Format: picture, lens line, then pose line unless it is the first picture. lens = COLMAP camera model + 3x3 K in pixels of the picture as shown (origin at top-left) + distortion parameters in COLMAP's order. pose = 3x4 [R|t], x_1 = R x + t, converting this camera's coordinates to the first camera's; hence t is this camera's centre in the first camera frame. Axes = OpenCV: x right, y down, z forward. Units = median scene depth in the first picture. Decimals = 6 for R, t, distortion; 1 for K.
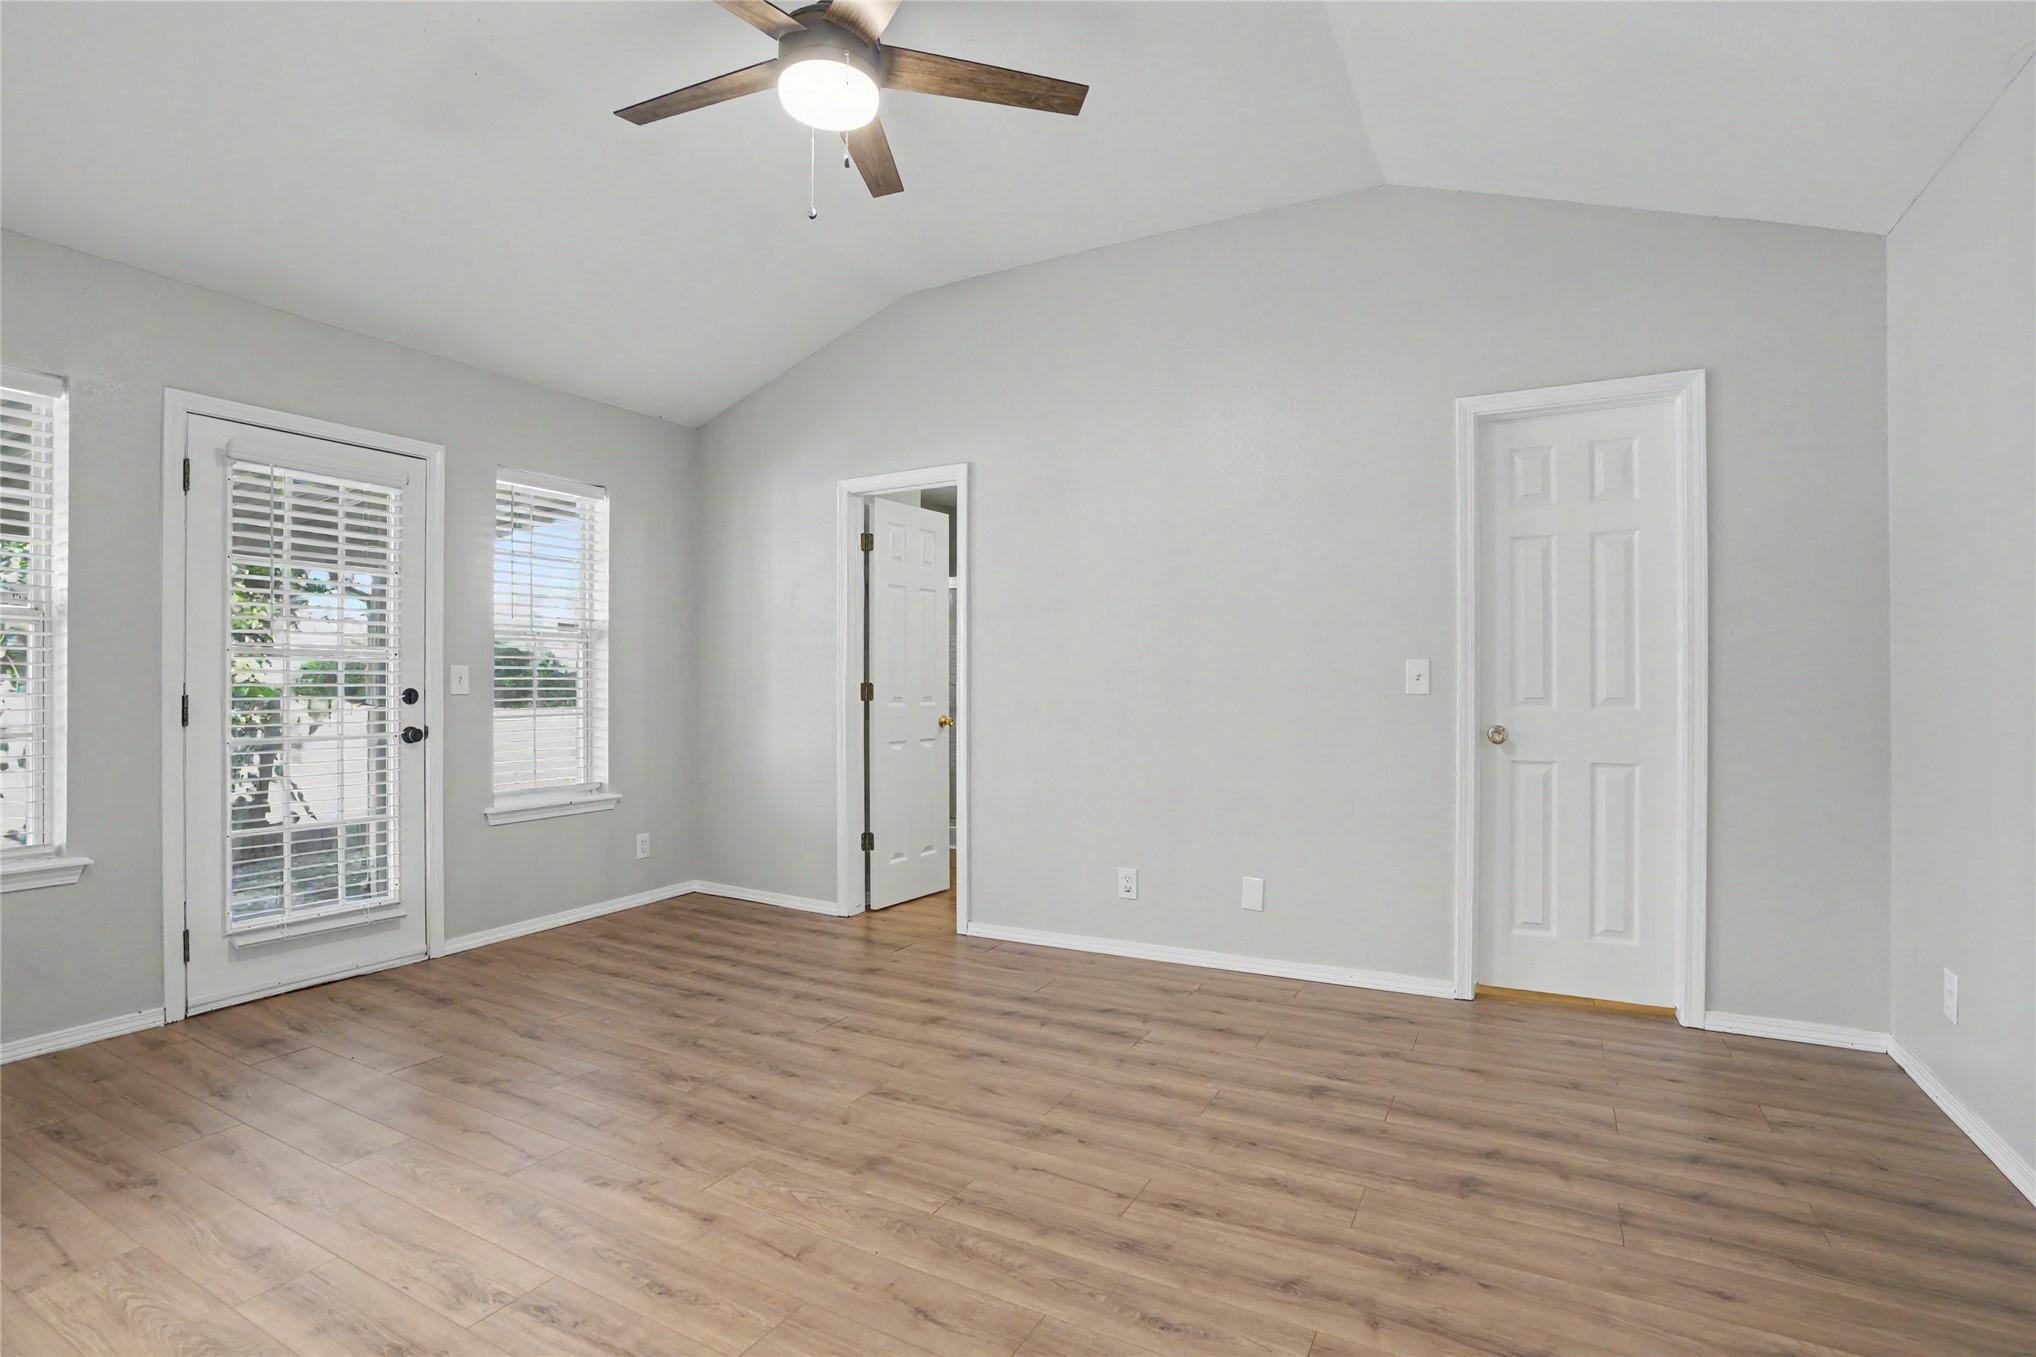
lens RADIAL K [[949.7, 0, 1015.1], [0, 949.7, 673.8], [0, 0, 1]] dist [-0.059996, 0.020349]
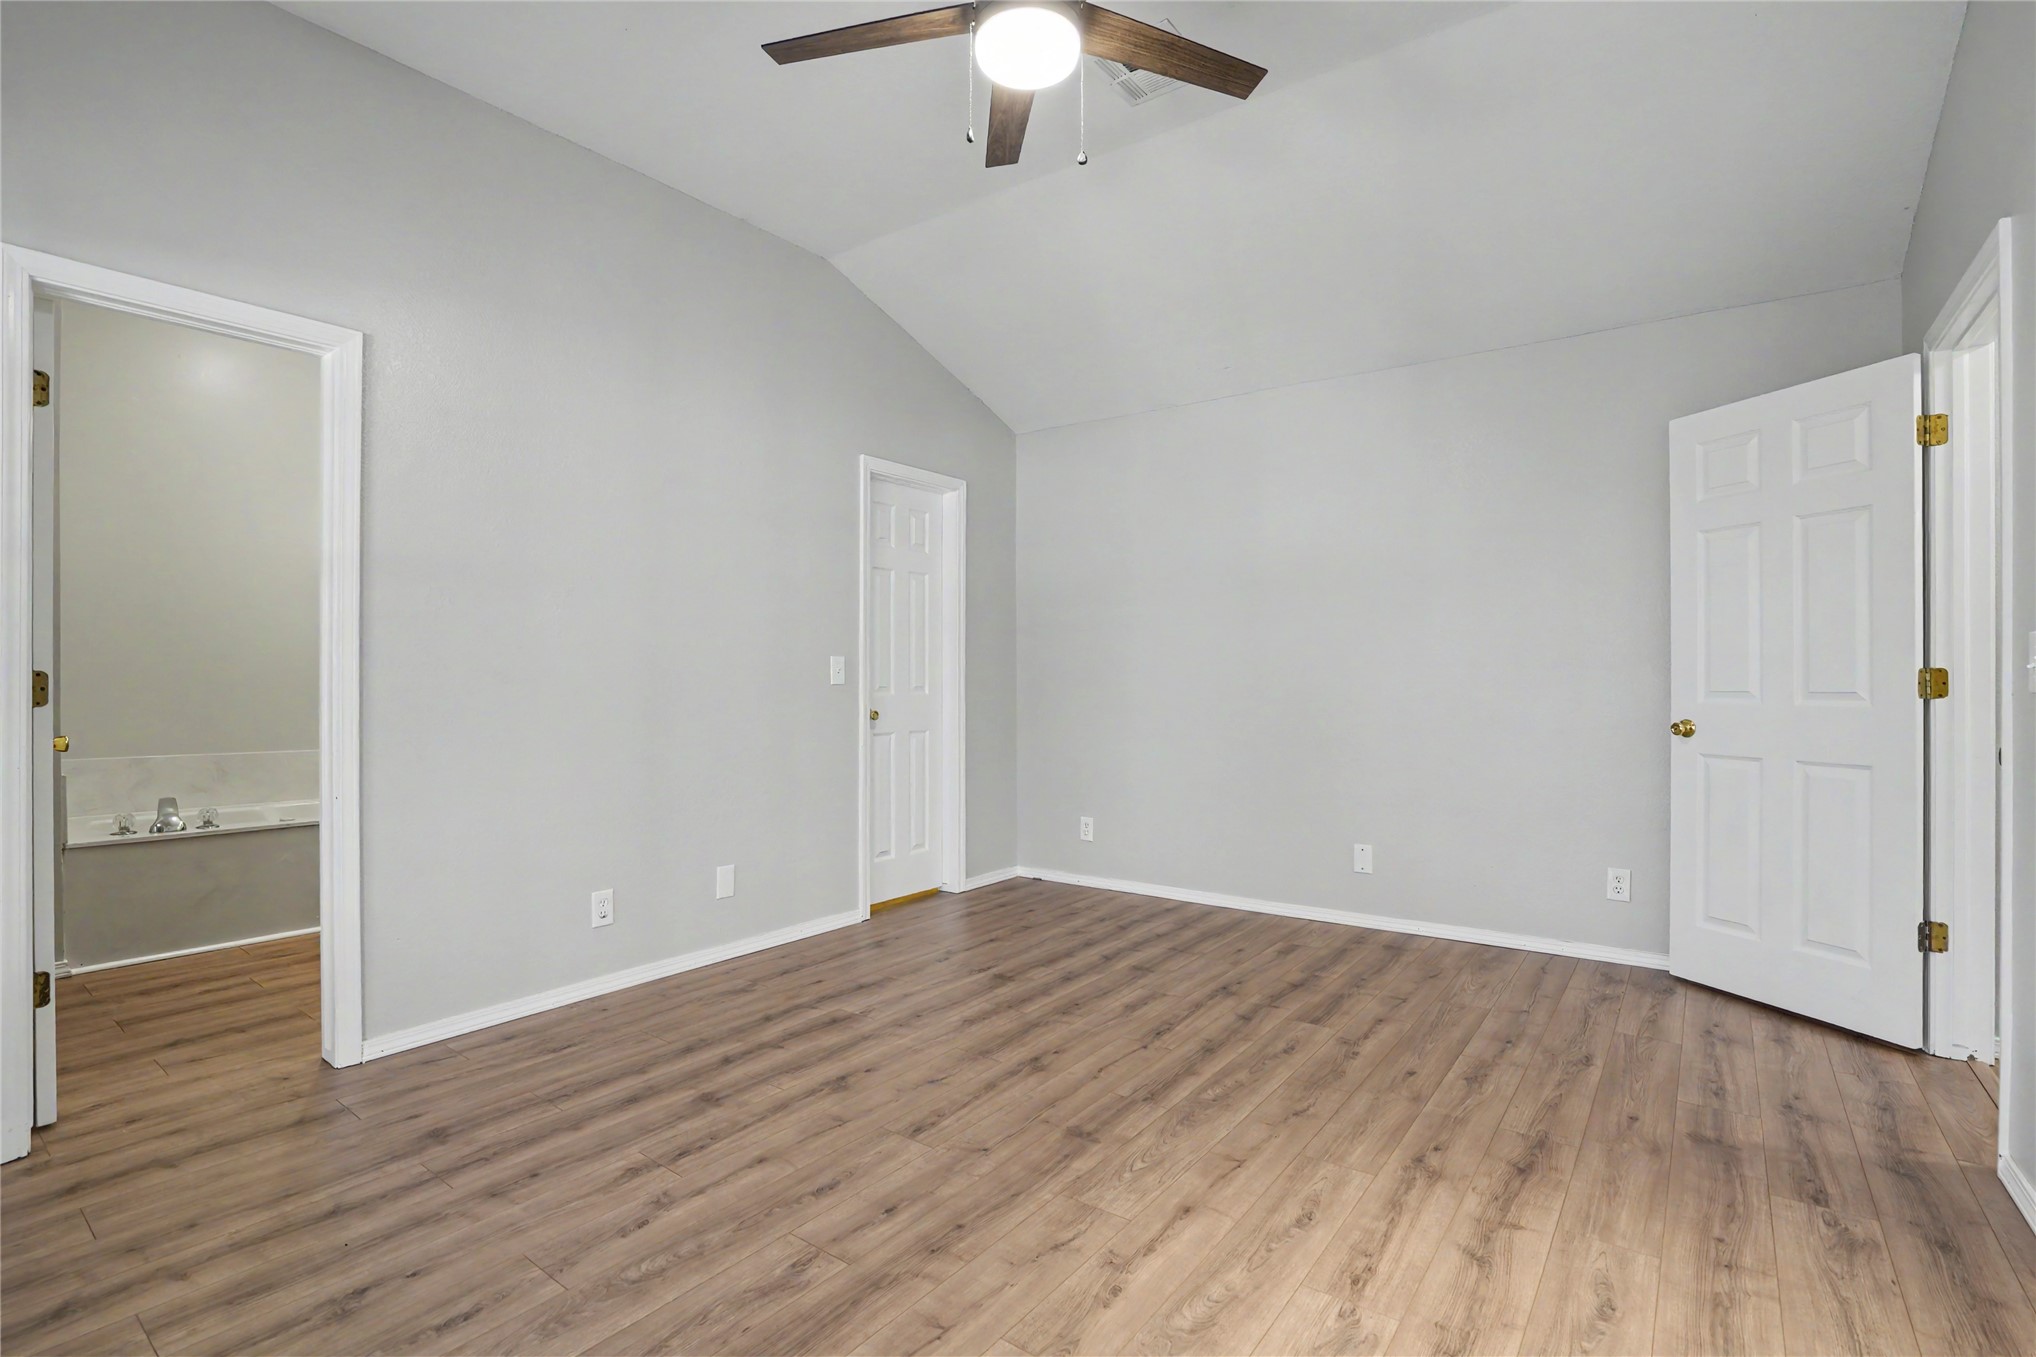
lens RADIAL K [[949.7, 0, 1007.3], [0, 949.7, 668.5], [0, 0, 1]] dist [-0.059996, 0.020349]
pose [[0.147811, 0.012016, 0.988943, -0.800853], [-0.009905, 0.999894, -0.010669, 0.011907], [-0.988966, -0.008219, 0.147914, 0.619648]]
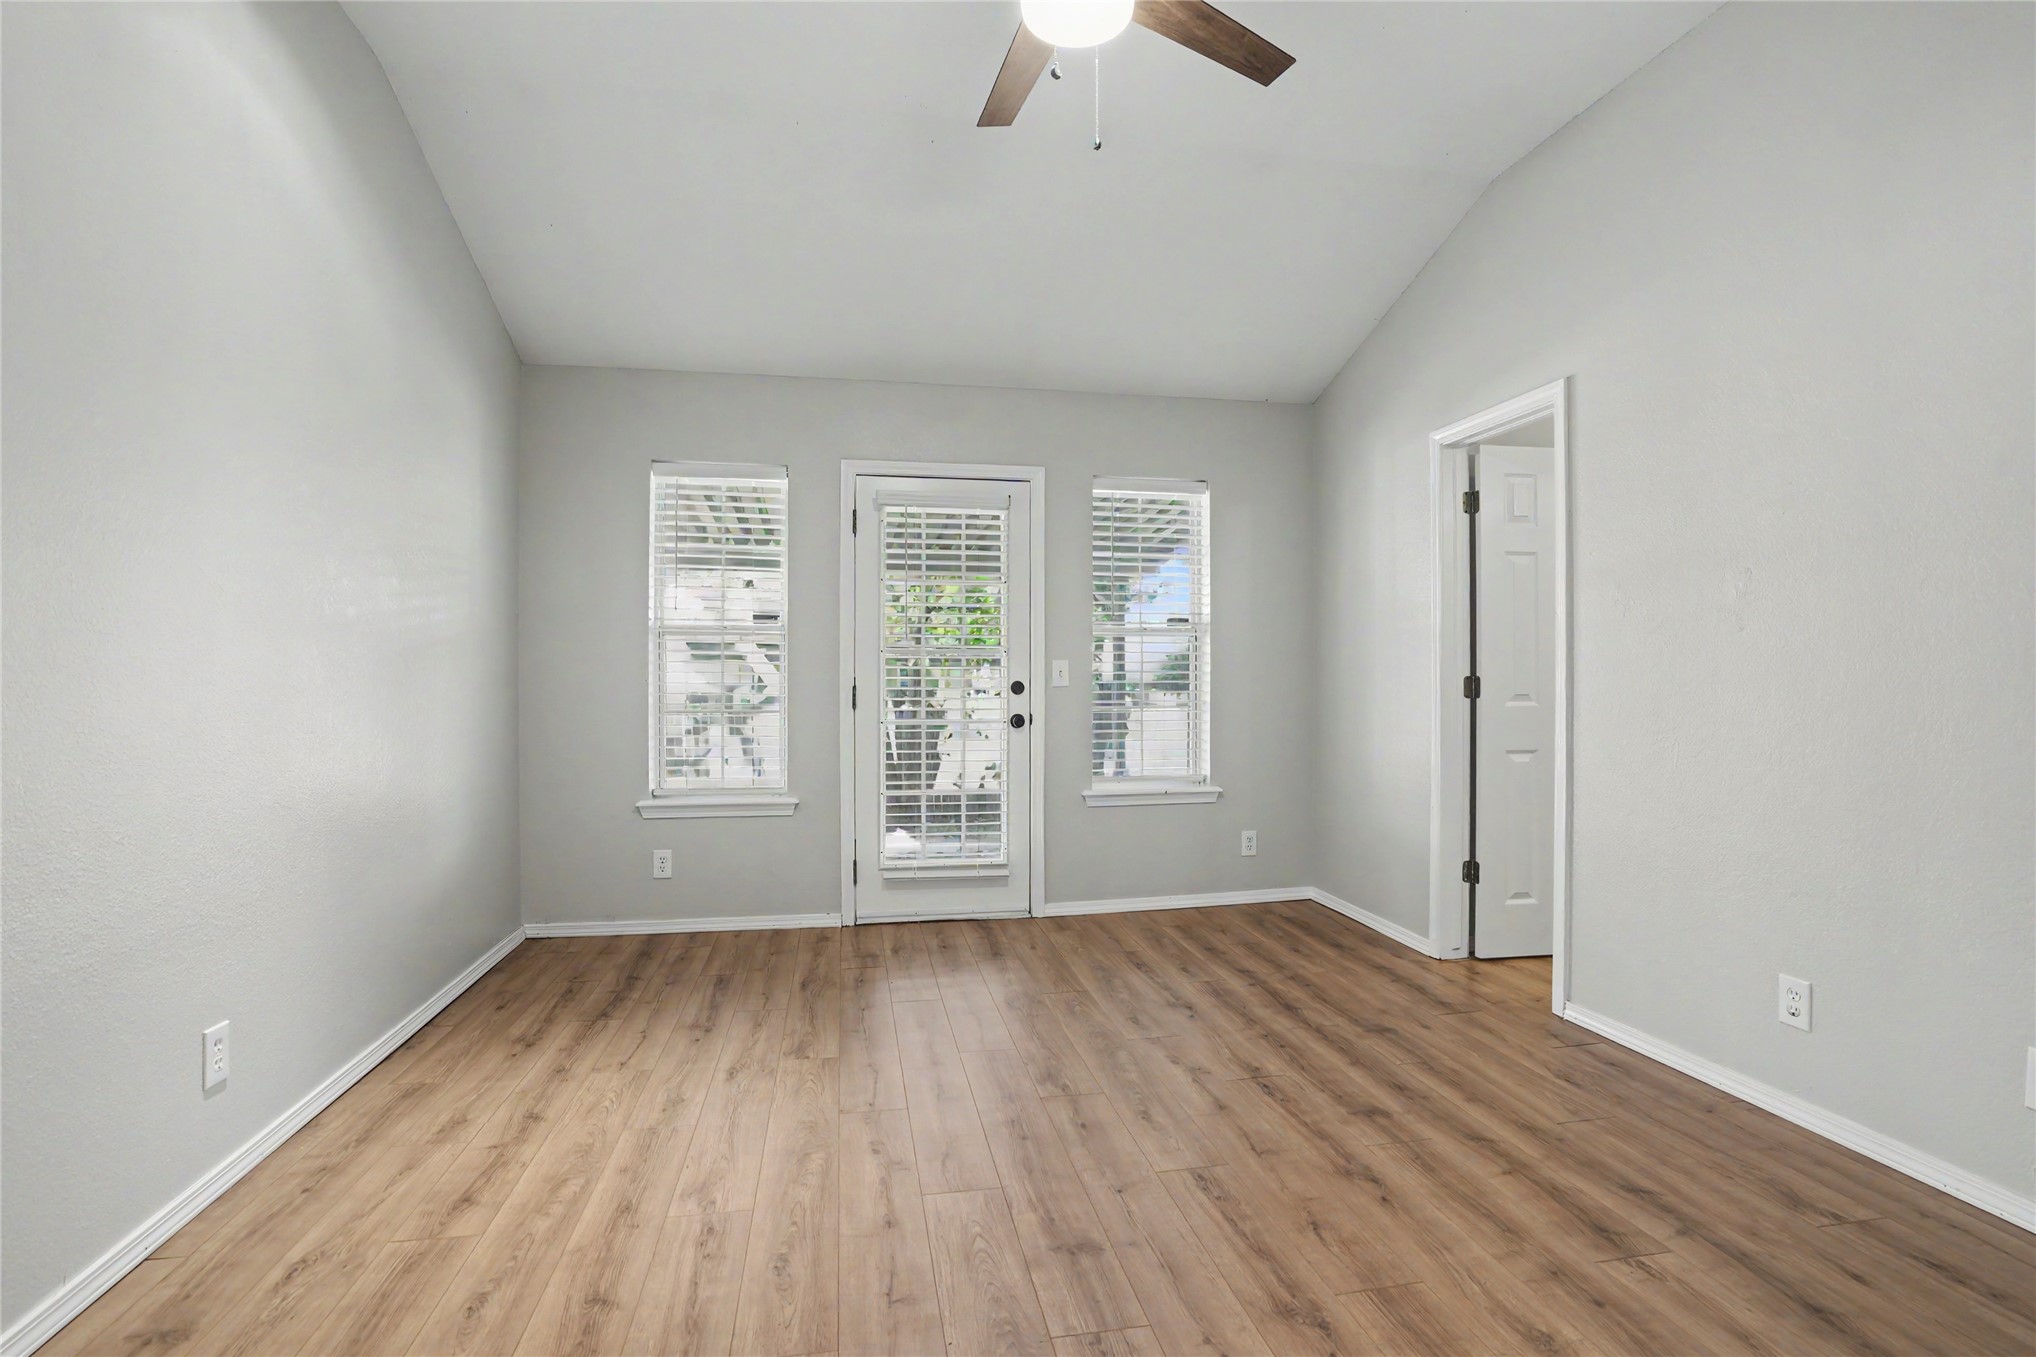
lens RADIAL K [[949.7, 0, 1024.6], [0, 949.7, 672.3], [0, 0, 1]] dist [-0.059996, 0.020349]
pose [[0.642284, -0.002776, -0.766462, 0.305972], [0.007715, 0.999966, 0.002843, 0.001687], [0.766428, -0.007739, 0.642284, 0.284297]]
